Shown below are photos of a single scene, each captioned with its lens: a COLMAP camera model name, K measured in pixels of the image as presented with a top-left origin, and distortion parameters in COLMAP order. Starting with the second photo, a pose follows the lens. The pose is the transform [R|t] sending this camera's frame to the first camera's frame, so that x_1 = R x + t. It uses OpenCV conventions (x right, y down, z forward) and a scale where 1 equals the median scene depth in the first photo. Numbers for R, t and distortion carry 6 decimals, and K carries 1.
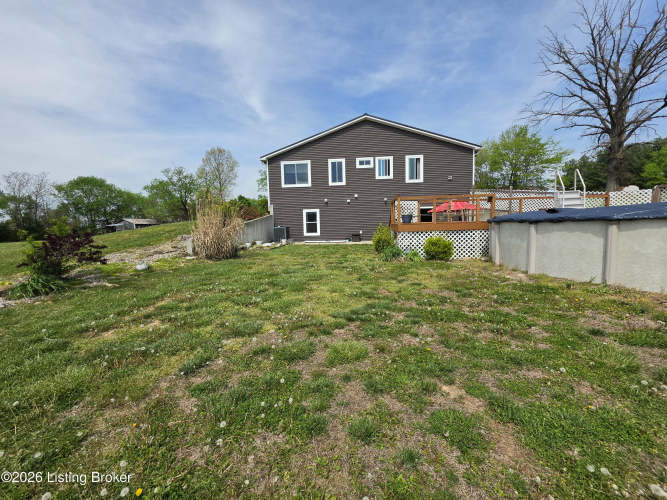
lens RADIAL K [[264.7, 0, 333.2], [0, 264.7, 249.5], [0, 0, 1]] dist [-0.007809, 0.002115]
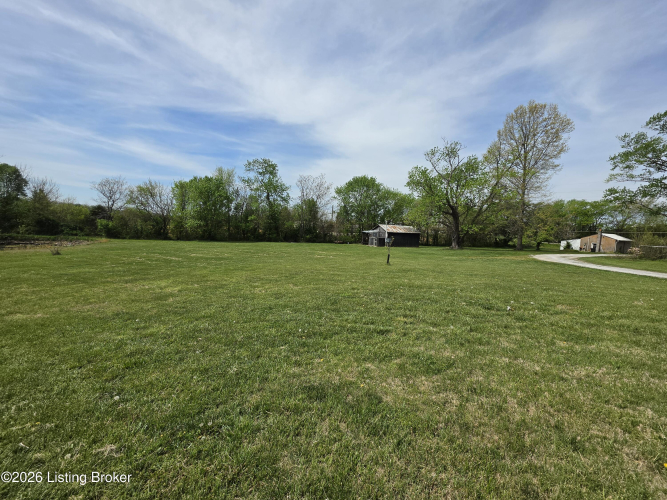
lens RADIAL K [[264.7, 0, 333.6], [0, 264.7, 242.2], [0, 0, 1]] dist [-0.007809, 0.002115]
pose [[0.529147, 0.098066, -0.842844, -0.191988], [-0.140042, 0.989771, 0.027241, -0.066044], [0.836894, 0.103619, 0.537468, 0.462239]]
